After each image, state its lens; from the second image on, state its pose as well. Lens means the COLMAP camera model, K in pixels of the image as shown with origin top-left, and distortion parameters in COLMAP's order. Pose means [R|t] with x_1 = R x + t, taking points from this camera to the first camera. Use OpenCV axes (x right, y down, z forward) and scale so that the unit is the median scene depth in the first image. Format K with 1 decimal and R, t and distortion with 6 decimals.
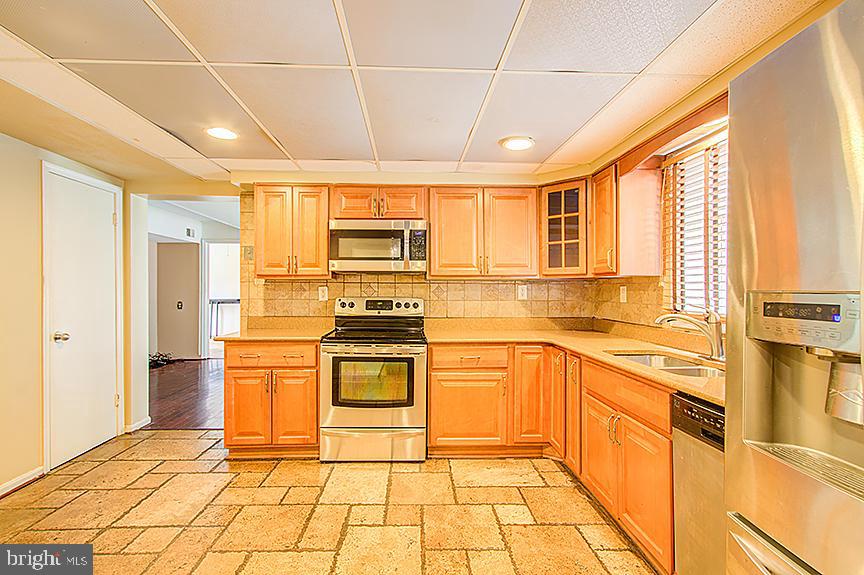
lens RADIAL K [[396.1, 0, 423.5], [0, 396.1, 287.7], [0, 0, 1]] dist [-0.003458, 0.004720]
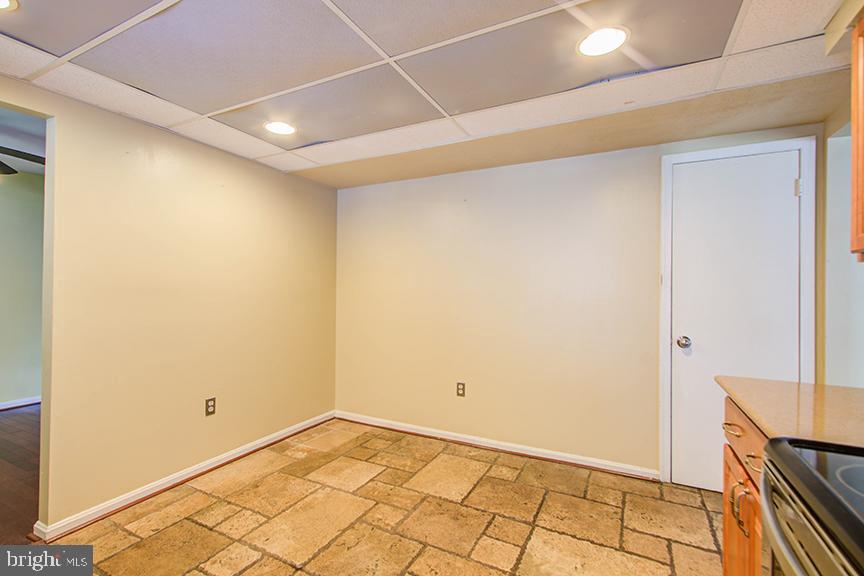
lens RADIAL K [[396.1, 0, 424.7], [0, 396.1, 287.8], [0, 0, 1]] dist [-0.003458, 0.004720]
pose [[-0.496614, -0.008056, -0.867934, 0.150890], [-0.005457, 0.999966, -0.006159, 0.009060], [0.867954, 0.001677, -0.496641, 0.888339]]
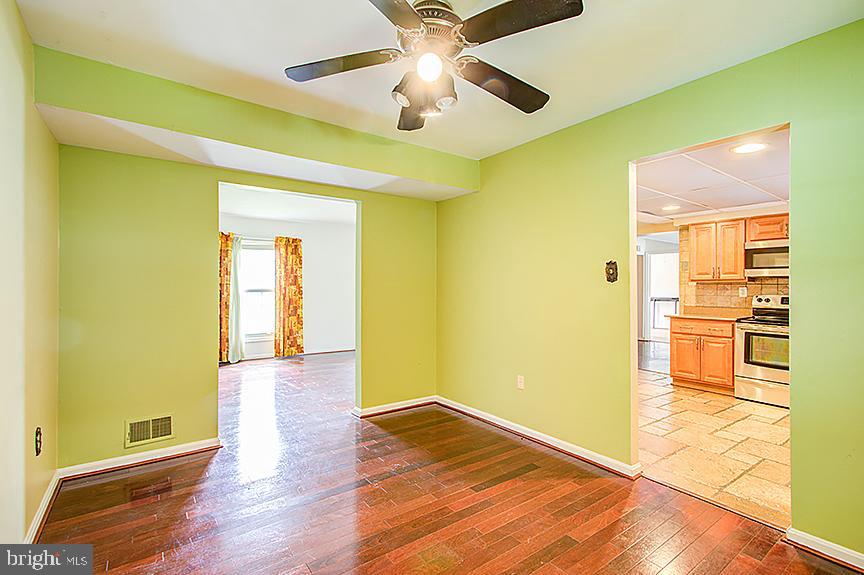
lens RADIAL K [[396.1, 0, 419.3], [0, 396.1, 287.9], [0, 0, 1]] dist [-0.003458, 0.004720]
pose [[0.540321, 0.001596, -0.841458, 0.377662], [-0.003646, 0.999993, -0.000445, 0.006021], [0.841451, 0.003309, 0.540323, -0.893601]]
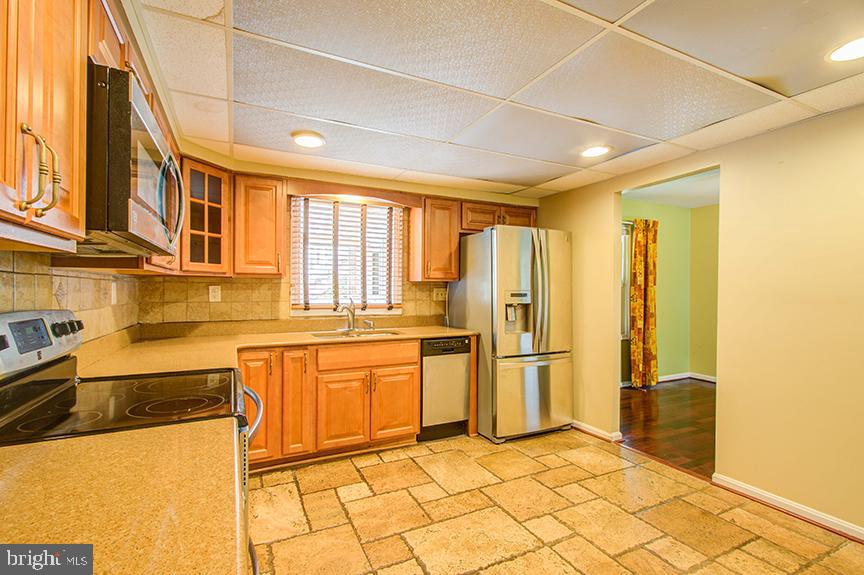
lens RADIAL K [[396.1, 0, 424.2], [0, 396.1, 287.6], [0, 0, 1]] dist [-0.003458, 0.004720]
pose [[-0.401078, -0.000627, 0.916044, -0.658221], [-0.005099, 0.999986, -0.001548, 0.000028], [-0.916030, -0.005291, -0.401075, 0.962012]]
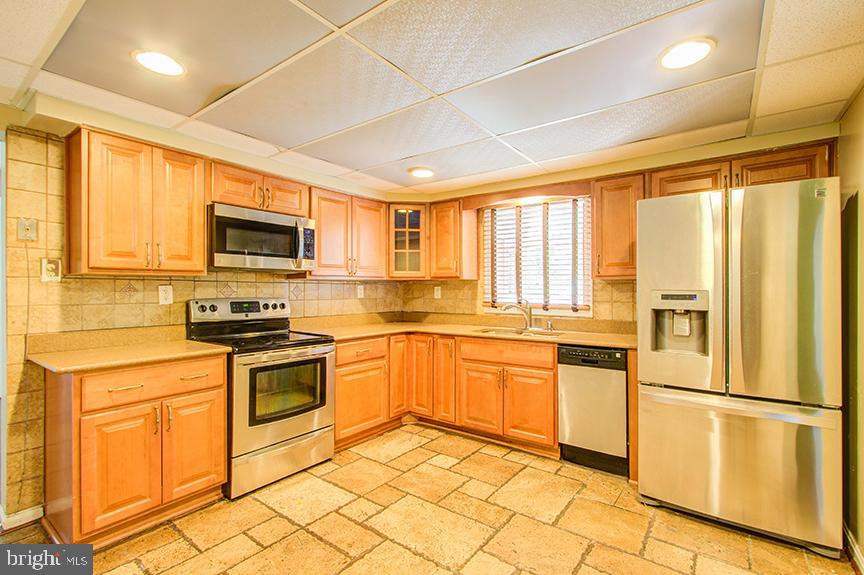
lens RADIAL K [[396.1, 0, 424.5], [0, 396.1, 286.9], [0, 0, 1]] dist [-0.003458, 0.004720]
pose [[0.632525, 0.003046, 0.774534, -0.624401], [-0.001113, 0.999995, -0.003024, 0.001541], [-0.774539, 0.001050, 0.632525, 0.169009]]
